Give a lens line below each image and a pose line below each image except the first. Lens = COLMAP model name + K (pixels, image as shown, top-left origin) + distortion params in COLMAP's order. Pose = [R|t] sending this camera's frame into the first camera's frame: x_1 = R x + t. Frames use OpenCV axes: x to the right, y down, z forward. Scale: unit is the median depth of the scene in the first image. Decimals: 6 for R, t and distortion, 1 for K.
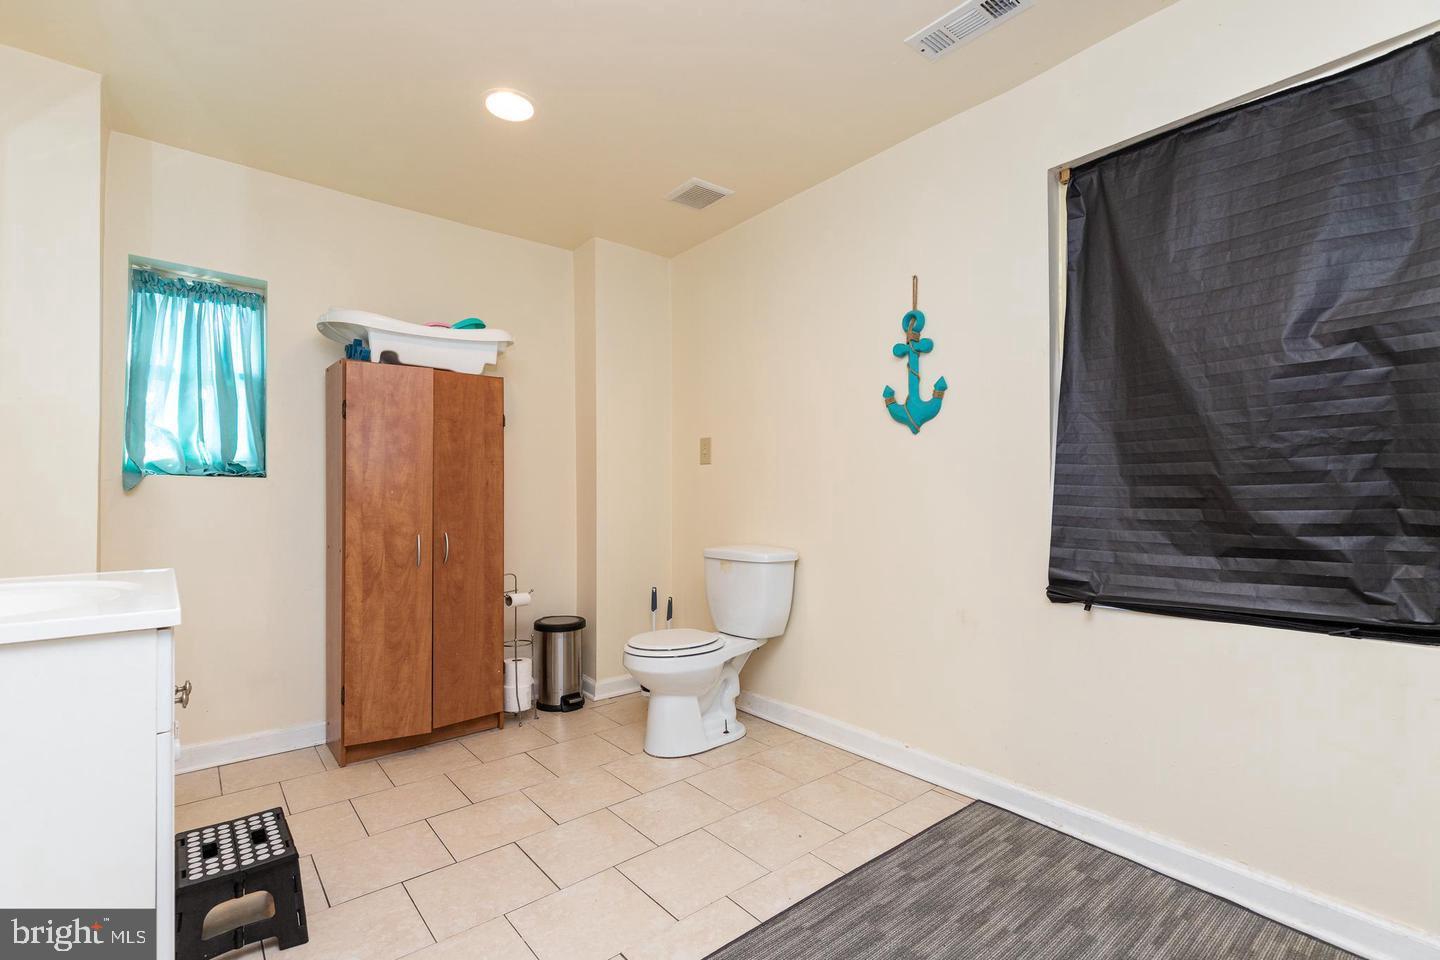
lens RADIAL K [[651.9, 0, 708.7], [0, 651.9, 488.9], [0, 0, 1]] dist [0.010197, -0.001669]
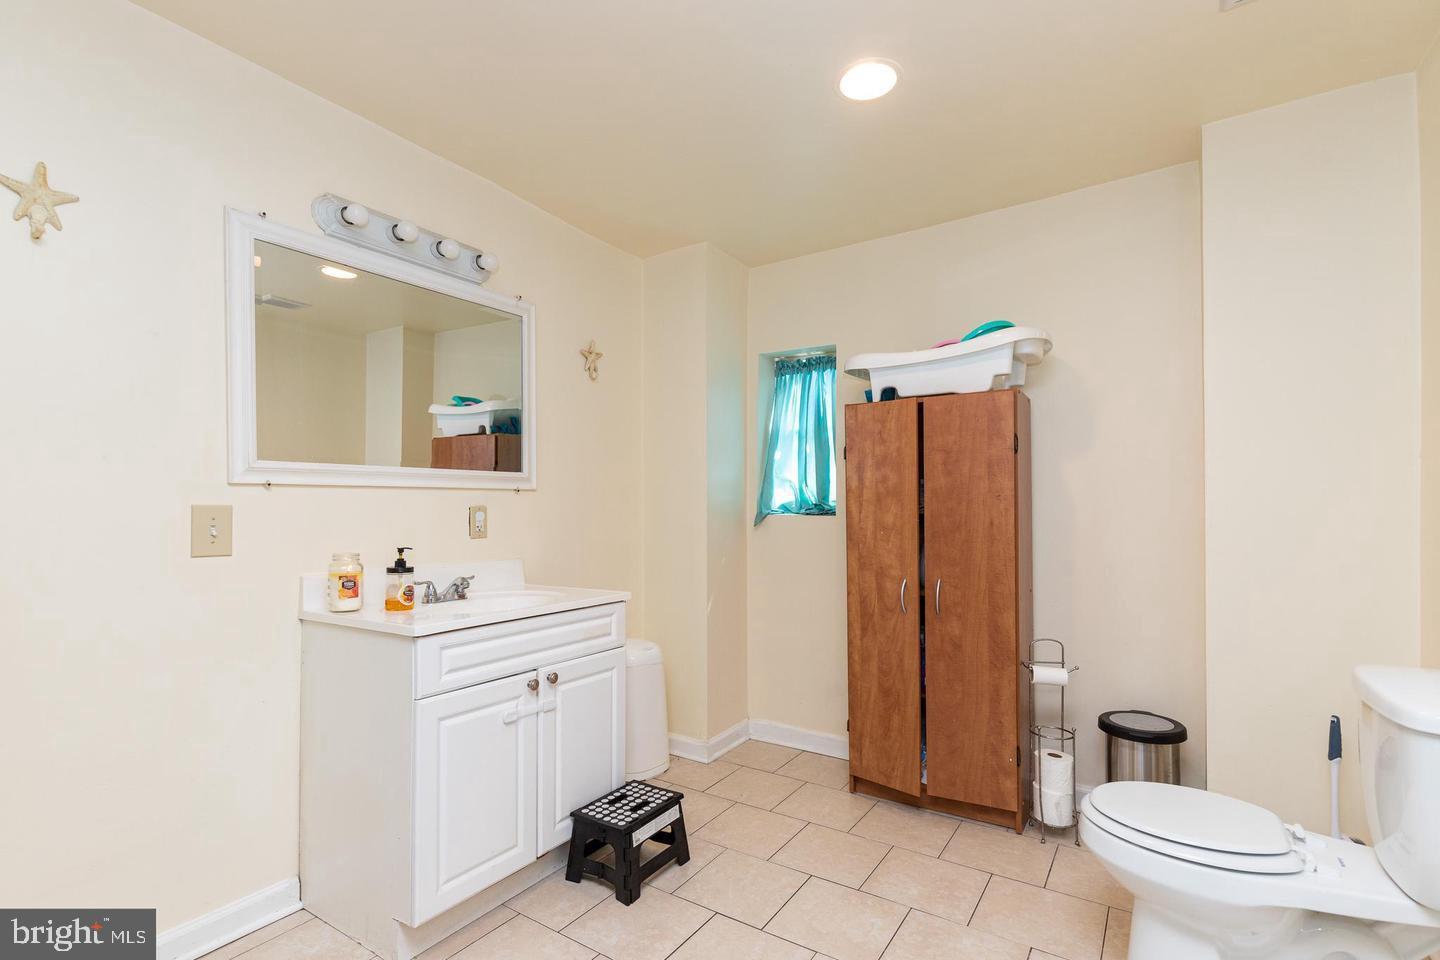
lens RADIAL K [[651.9, 0, 707.4], [0, 651.9, 509.0], [0, 0, 1]] dist [0.010197, -0.001669]
pose [[0.296390, -0.001087, -0.955066, 0.362438], [0.017928, 0.999829, 0.004425, -0.039206], [0.954899, -0.018434, 0.296359, 0.458605]]
